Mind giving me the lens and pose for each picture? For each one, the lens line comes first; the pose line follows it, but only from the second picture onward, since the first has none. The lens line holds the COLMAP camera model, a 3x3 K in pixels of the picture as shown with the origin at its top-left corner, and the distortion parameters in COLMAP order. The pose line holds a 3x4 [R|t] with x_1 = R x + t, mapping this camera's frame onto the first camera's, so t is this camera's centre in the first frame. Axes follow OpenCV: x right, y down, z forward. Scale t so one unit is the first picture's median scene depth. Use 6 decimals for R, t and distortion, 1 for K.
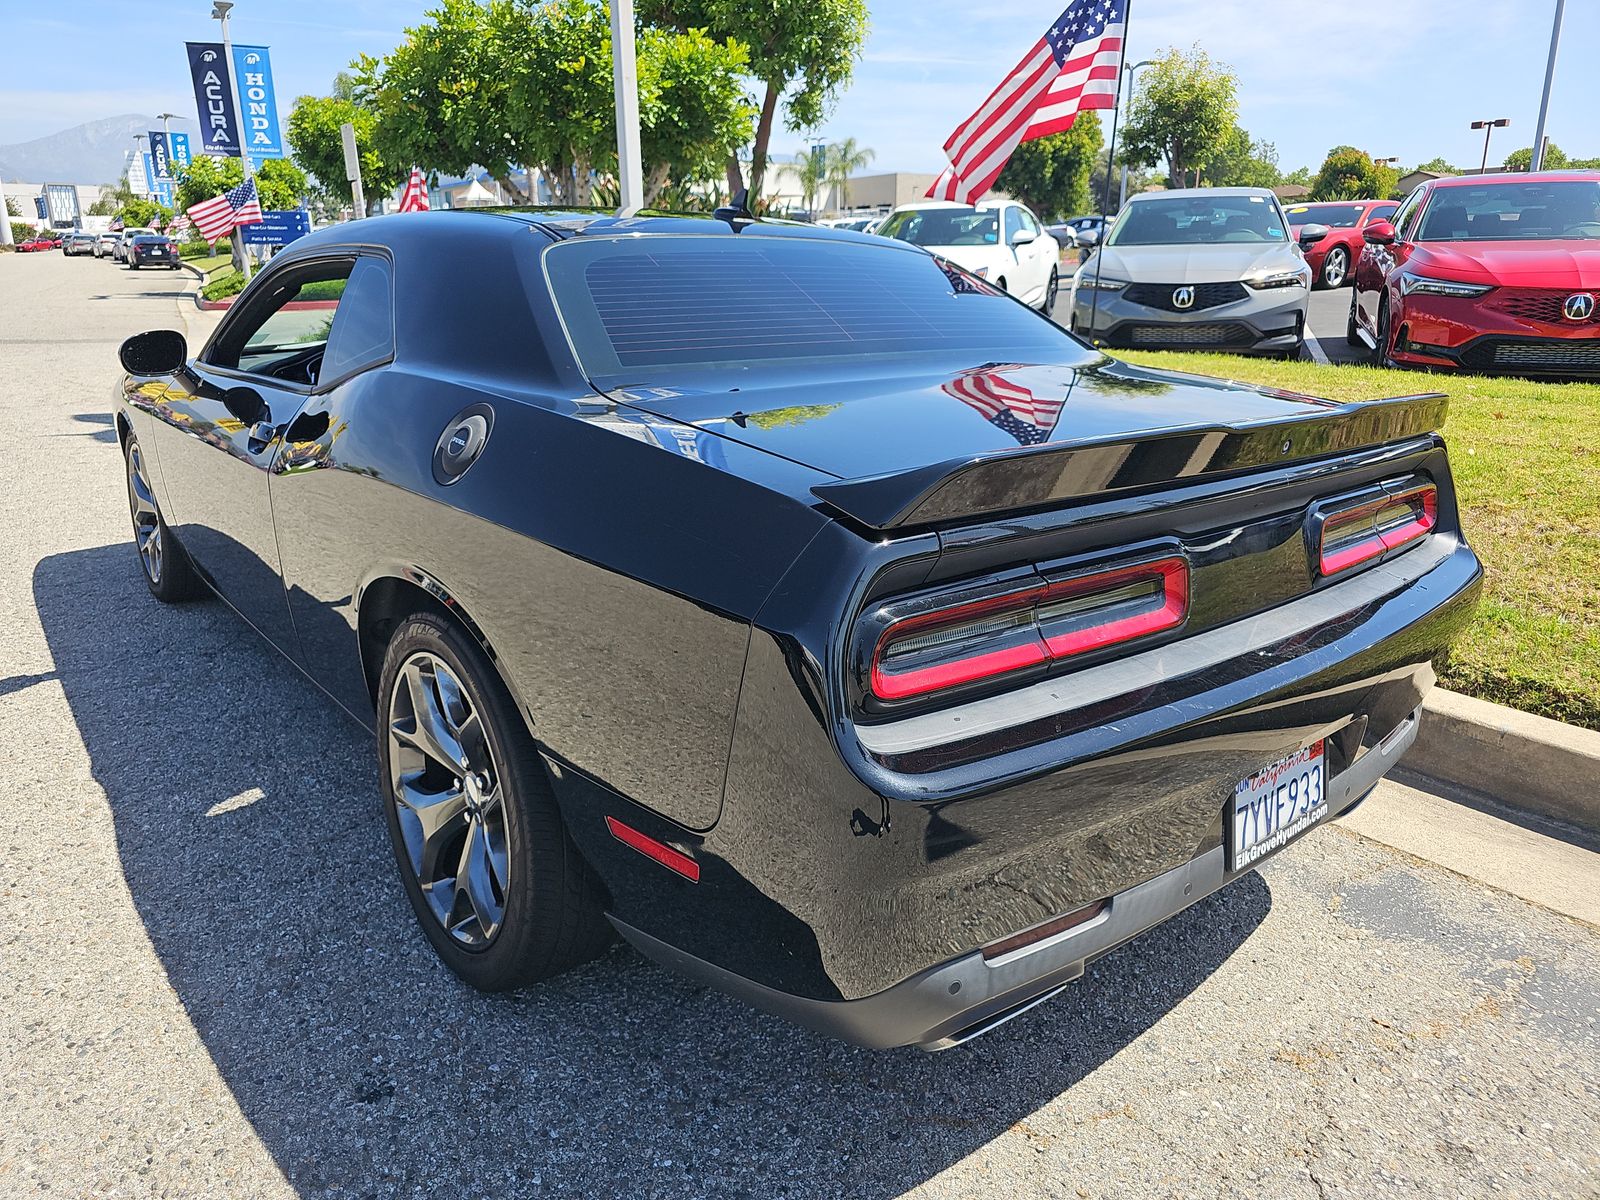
lens RADIAL K [[1065.8, 0, 776.7], [0, 1065.8, 589.6], [0, 0, 1]] dist [0.002427, -0.006890]
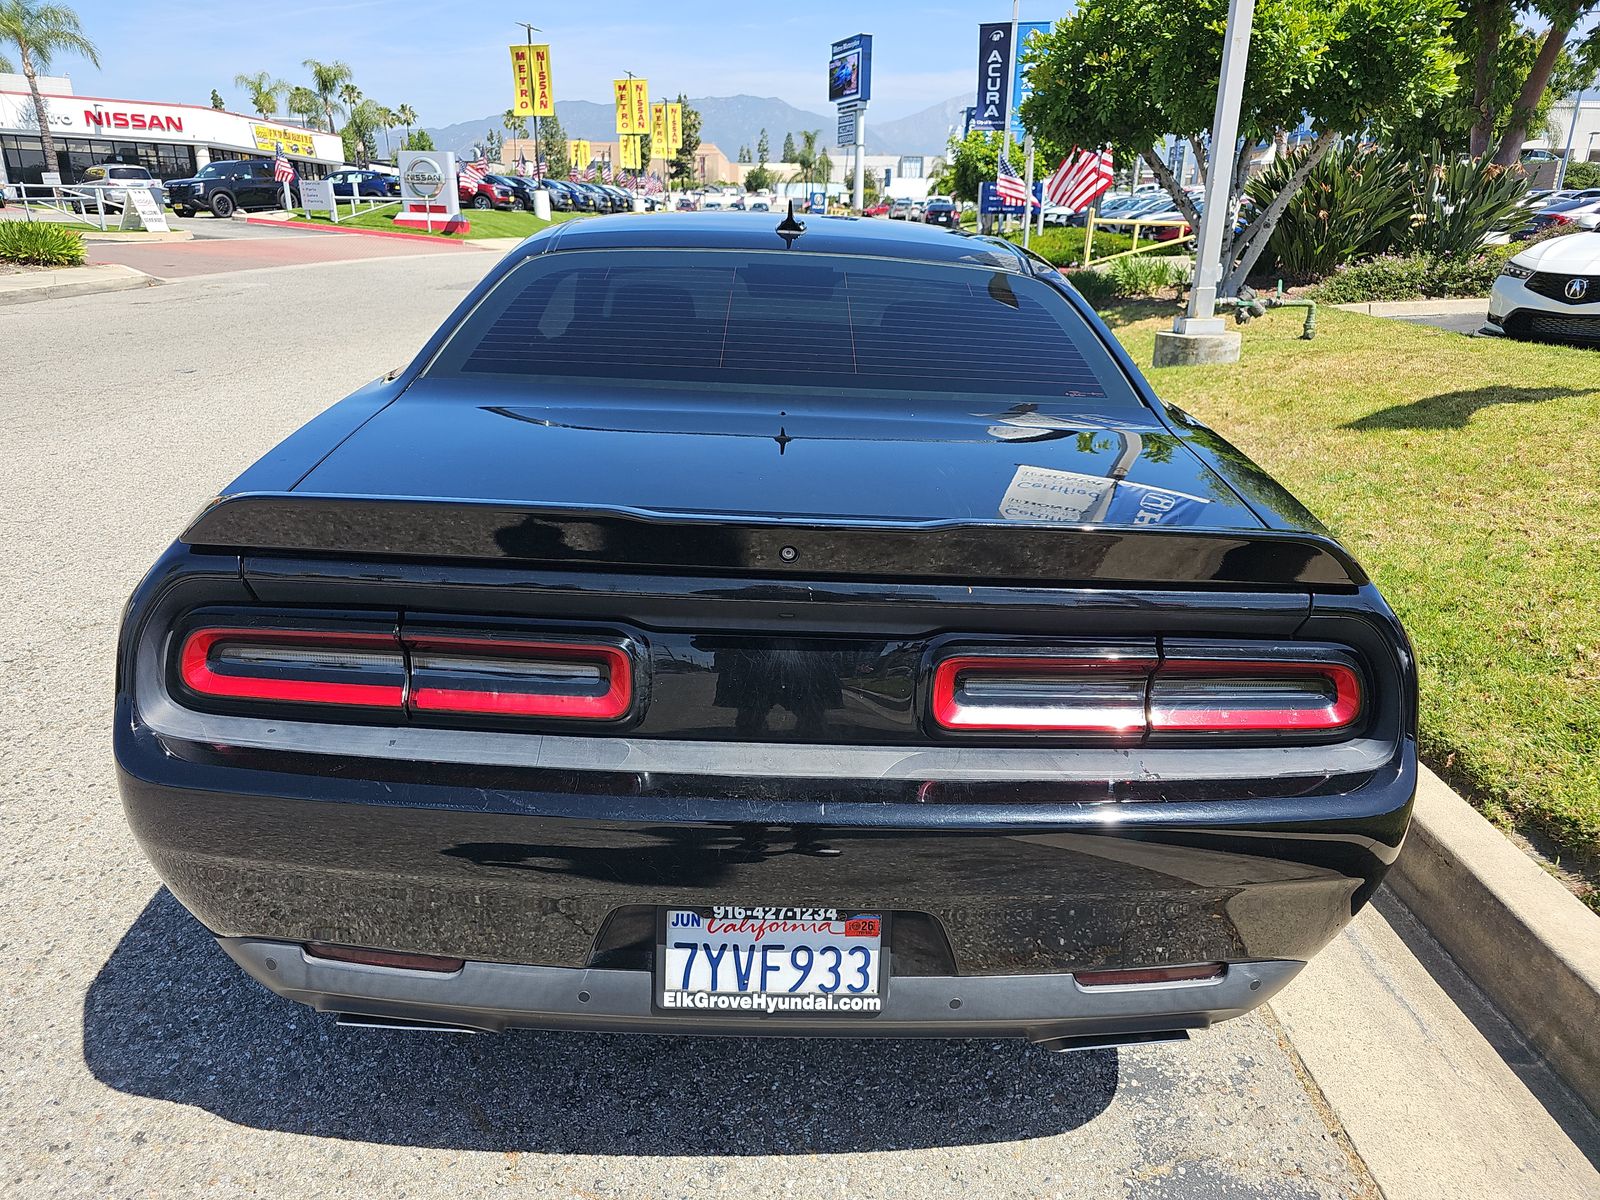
lens RADIAL K [[1067.9, 0, 800.6], [0, 1067.9, 615.0], [0, 0, 1]] dist [0.005827, -0.016372]
pose [[0.787894, 0.221154, -0.574729, 0.150146], [-0.192625, 0.974964, 0.111093, -0.027756], [0.584908, 0.023178, 0.810768, 0.052098]]
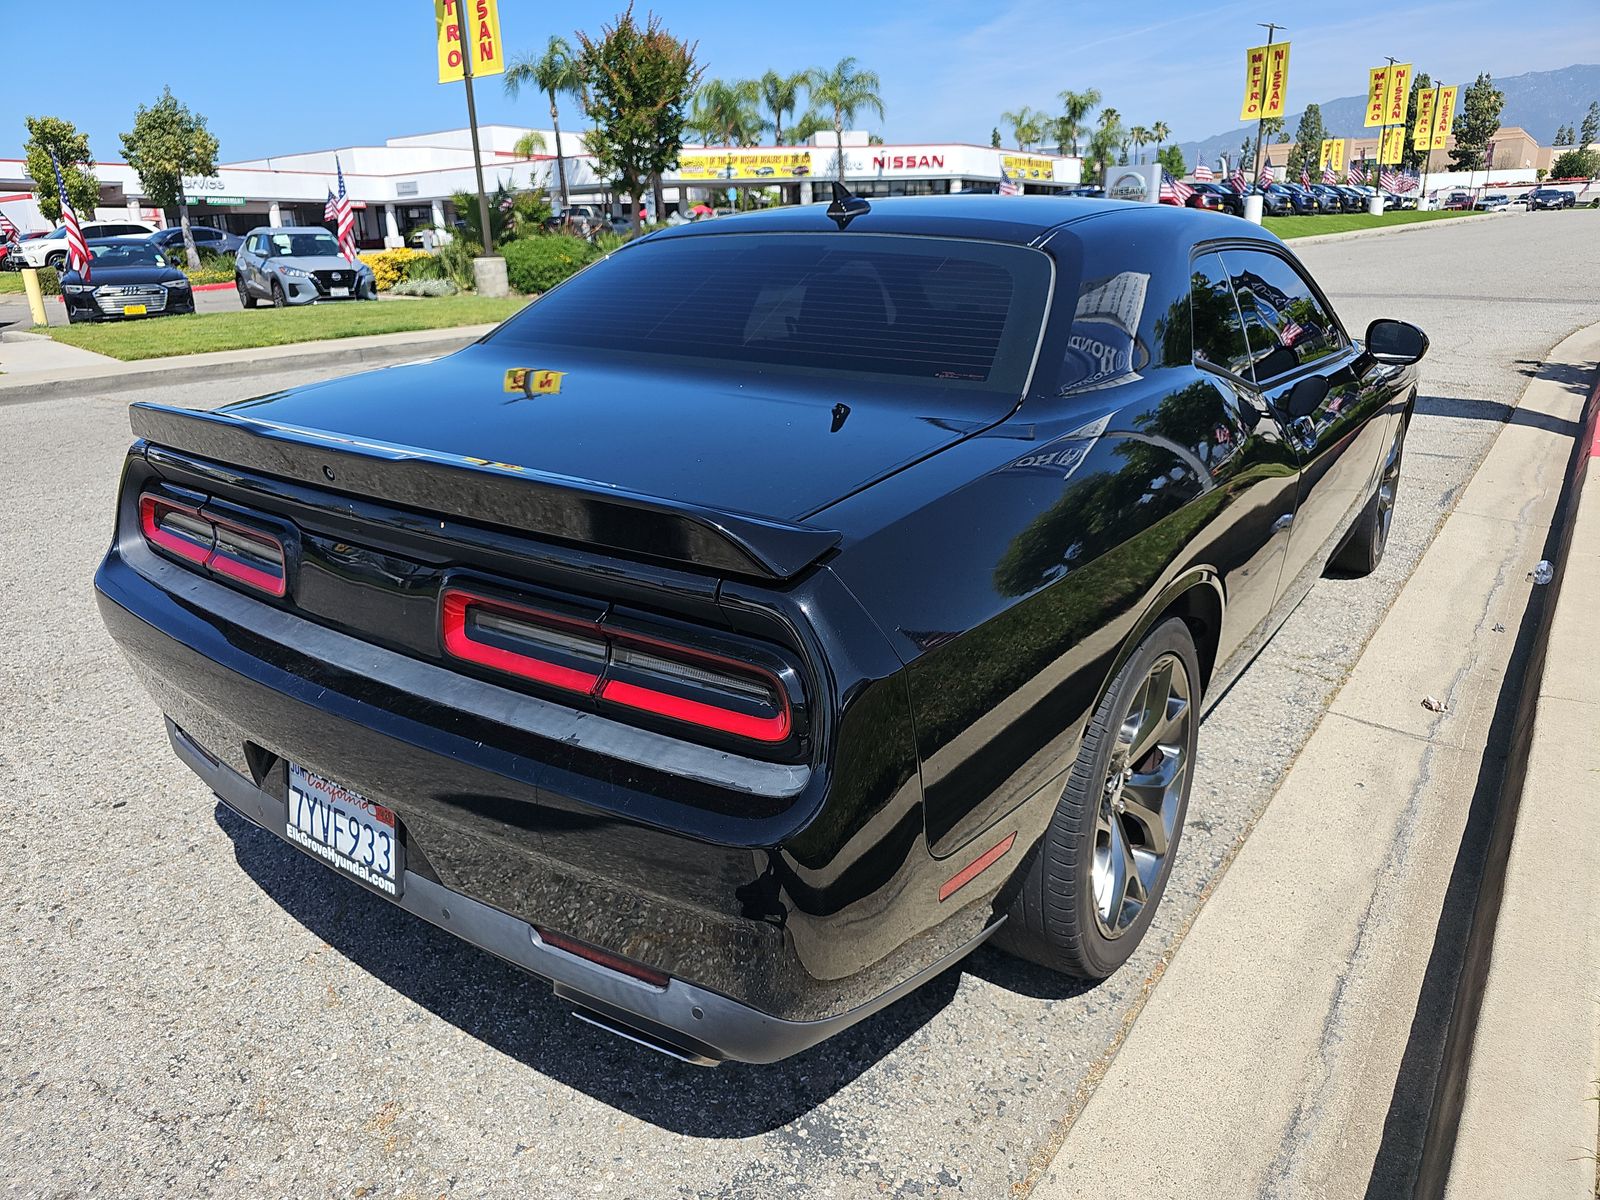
lens RADIAL K [[1072.4, 0, 800.0], [0, 1072.4, 600.0], [0, 0, 1]] dist [0.001801, -0.011818]
pose [[0.249460, 0.291309, -0.923531, 0.237095], [-0.245219, 0.941601, 0.230771, -0.055382], [0.936823, 0.168899, 0.306327, 0.173670]]
